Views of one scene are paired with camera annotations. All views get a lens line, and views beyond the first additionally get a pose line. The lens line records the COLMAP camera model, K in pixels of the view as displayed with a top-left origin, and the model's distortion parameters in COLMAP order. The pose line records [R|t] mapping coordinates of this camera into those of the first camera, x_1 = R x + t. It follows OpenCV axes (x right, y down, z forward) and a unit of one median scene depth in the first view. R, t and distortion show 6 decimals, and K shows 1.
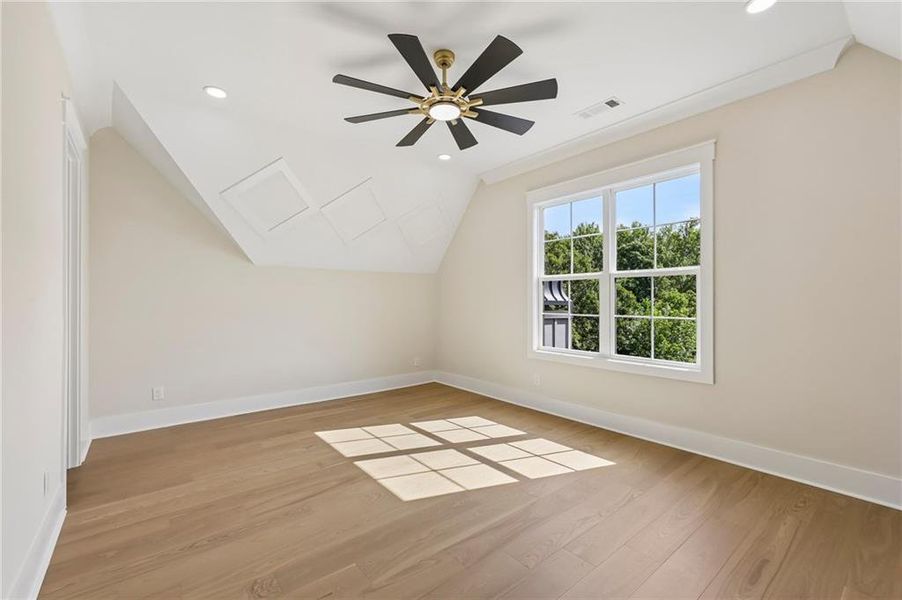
lens RADIAL K [[396.5, 0, 451.0], [0, 396.5, 300.0], [0, 0, 1]] dist [0.000243, 0.000055]
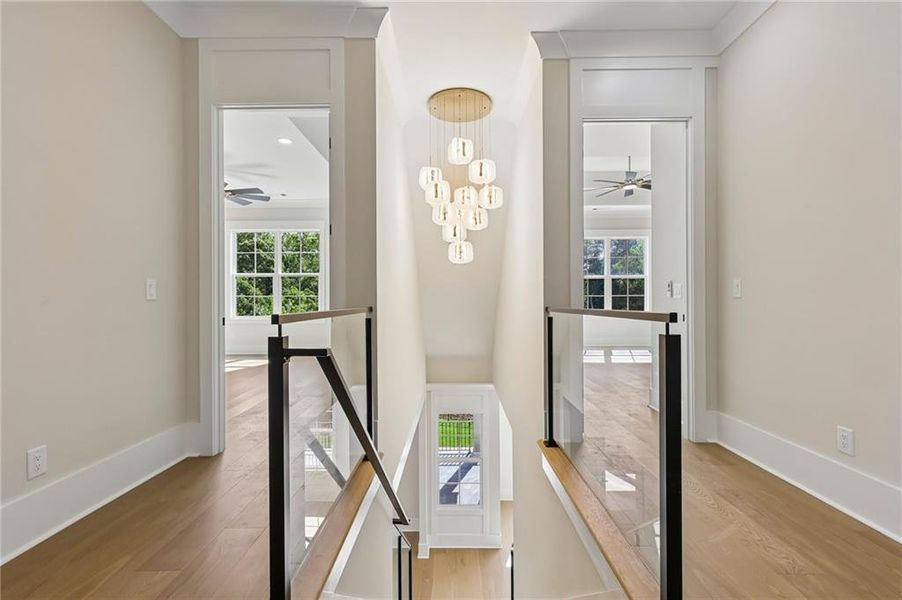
lens RADIAL K [[396.5, 0, 451.0], [0, 396.5, 300.0], [0, 0, 1]] dist [0.000243, 0.000055]
pose [[0.629442, -0.006687, 0.777018, -0.492832], [0.002185, 0.999974, 0.006835, 0.041622], [-0.777044, -0.002605, 0.629441, -0.747232]]
